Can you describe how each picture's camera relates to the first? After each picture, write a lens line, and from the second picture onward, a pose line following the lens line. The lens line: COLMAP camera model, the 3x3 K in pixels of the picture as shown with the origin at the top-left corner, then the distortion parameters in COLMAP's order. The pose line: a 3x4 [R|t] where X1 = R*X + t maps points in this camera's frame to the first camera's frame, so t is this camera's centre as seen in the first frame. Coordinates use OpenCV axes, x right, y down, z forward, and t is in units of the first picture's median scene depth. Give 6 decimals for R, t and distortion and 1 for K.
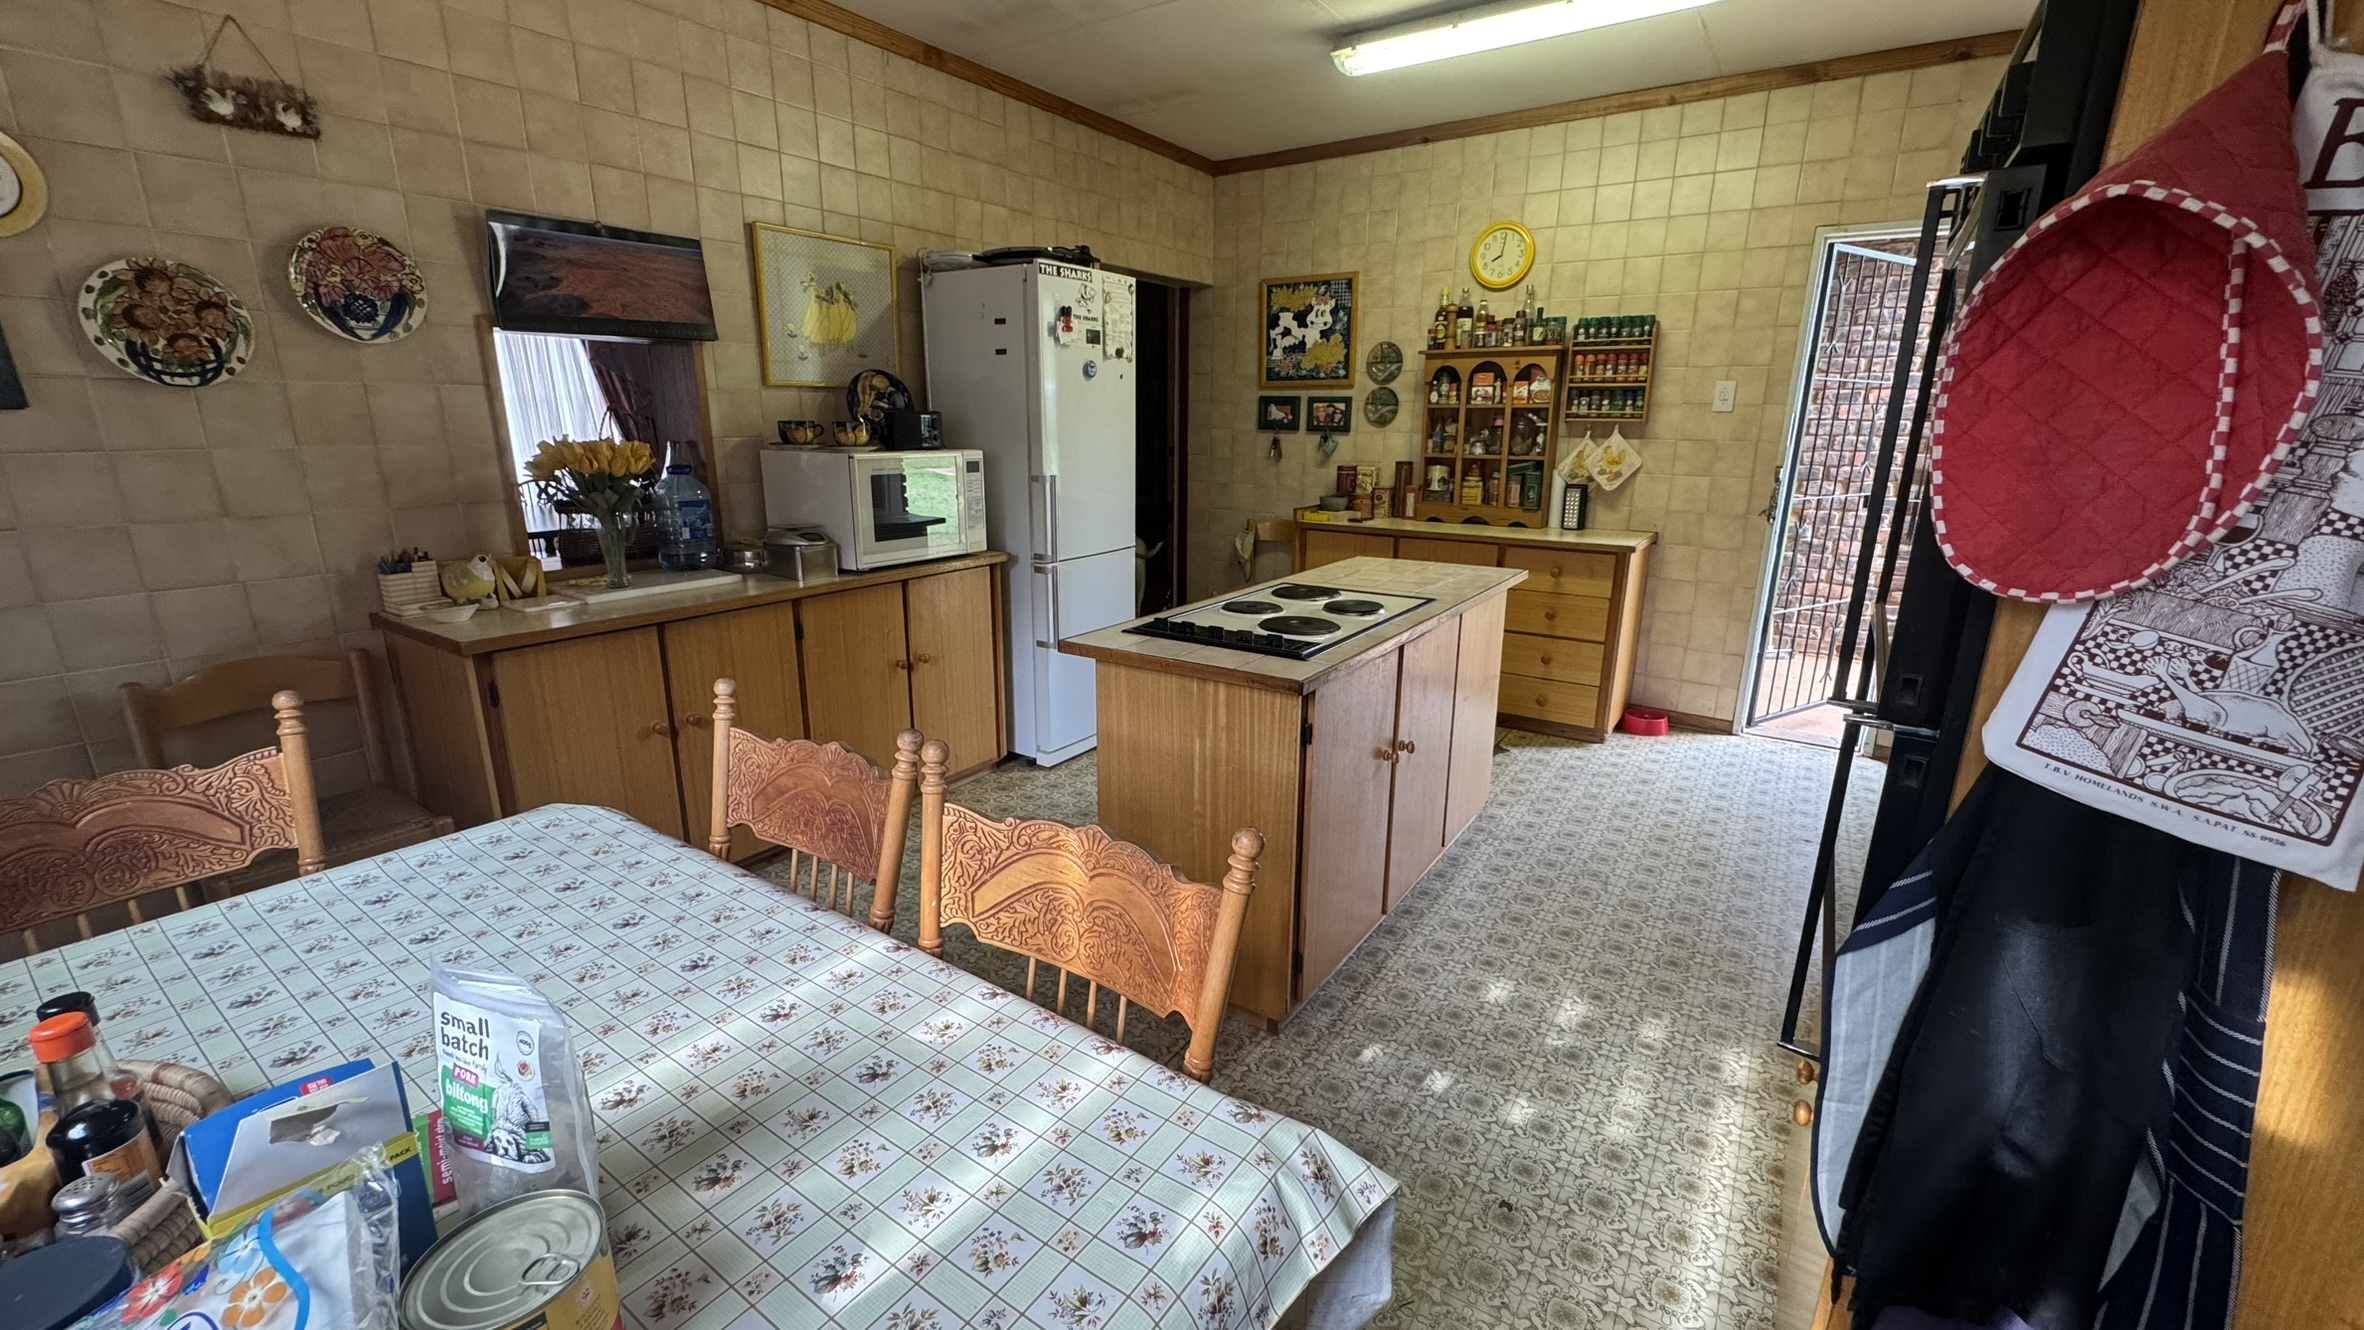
lens RADIAL K [[951.4, 0, 1175.8], [0, 951.4, 664.0], [0, 0, 1]] dist [-0.001176, -0.000036]
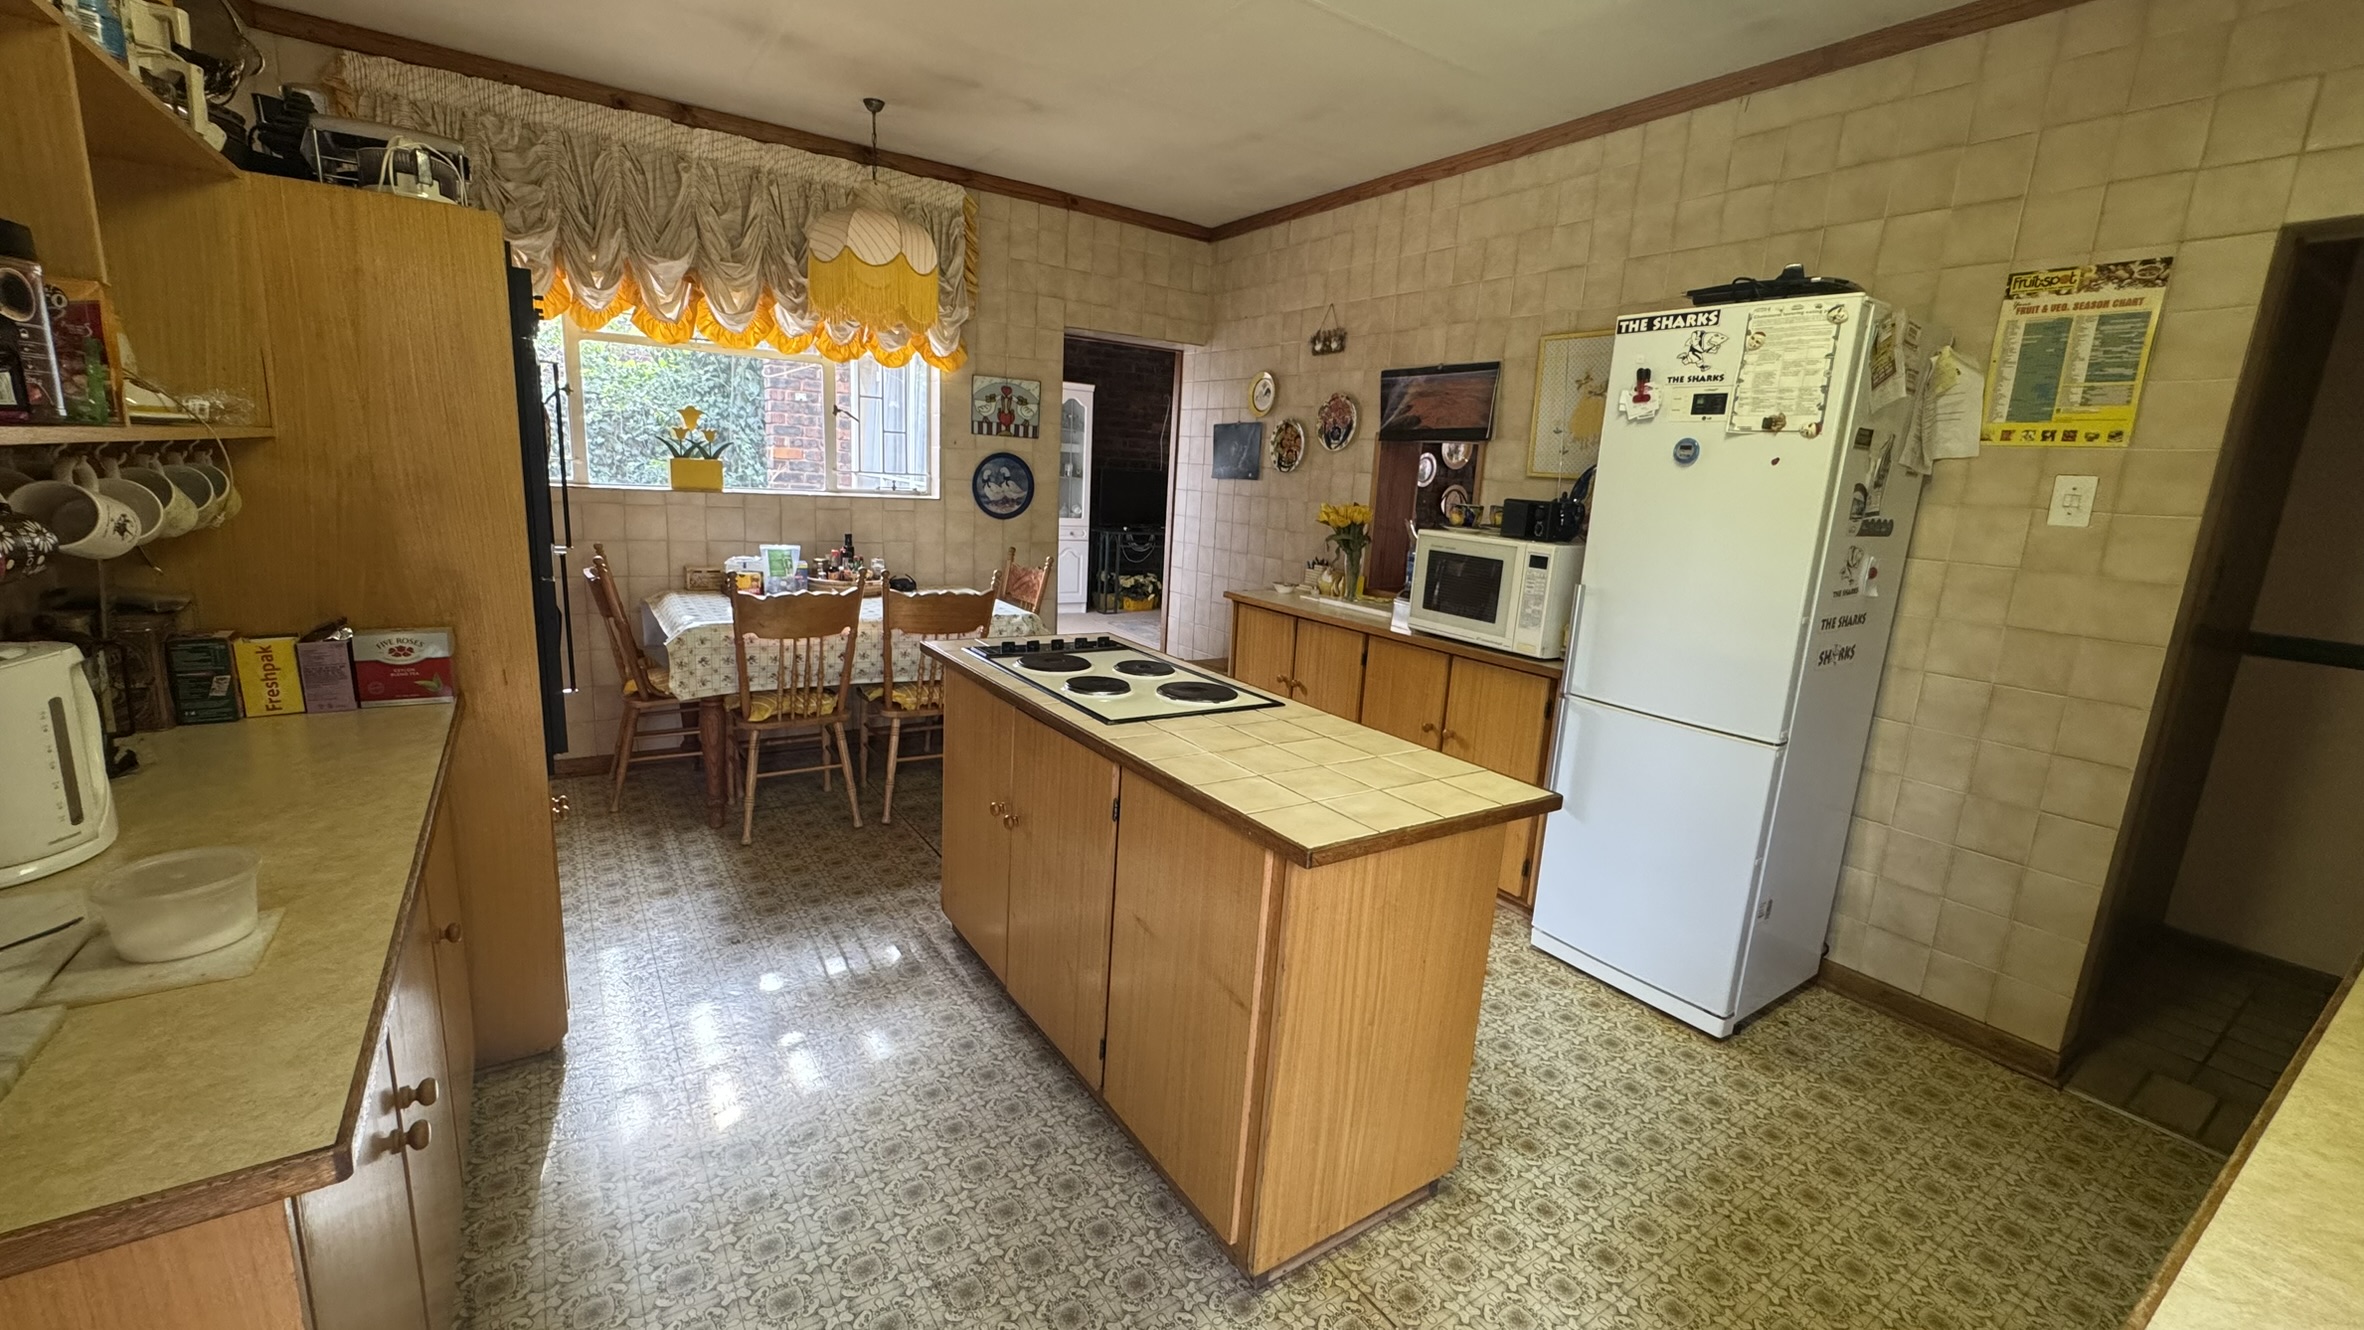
lens RADIAL K [[951.4, 0, 1183.5], [0, 951.4, 662.6], [0, 0, 1]] dist [-0.001176, -0.000036]
pose [[-0.370977, 0.159558, -0.914832, 1.085515], [-0.295636, 0.913582, 0.279225, -0.395117], [0.880327, 0.374043, -0.291746, 1.456780]]
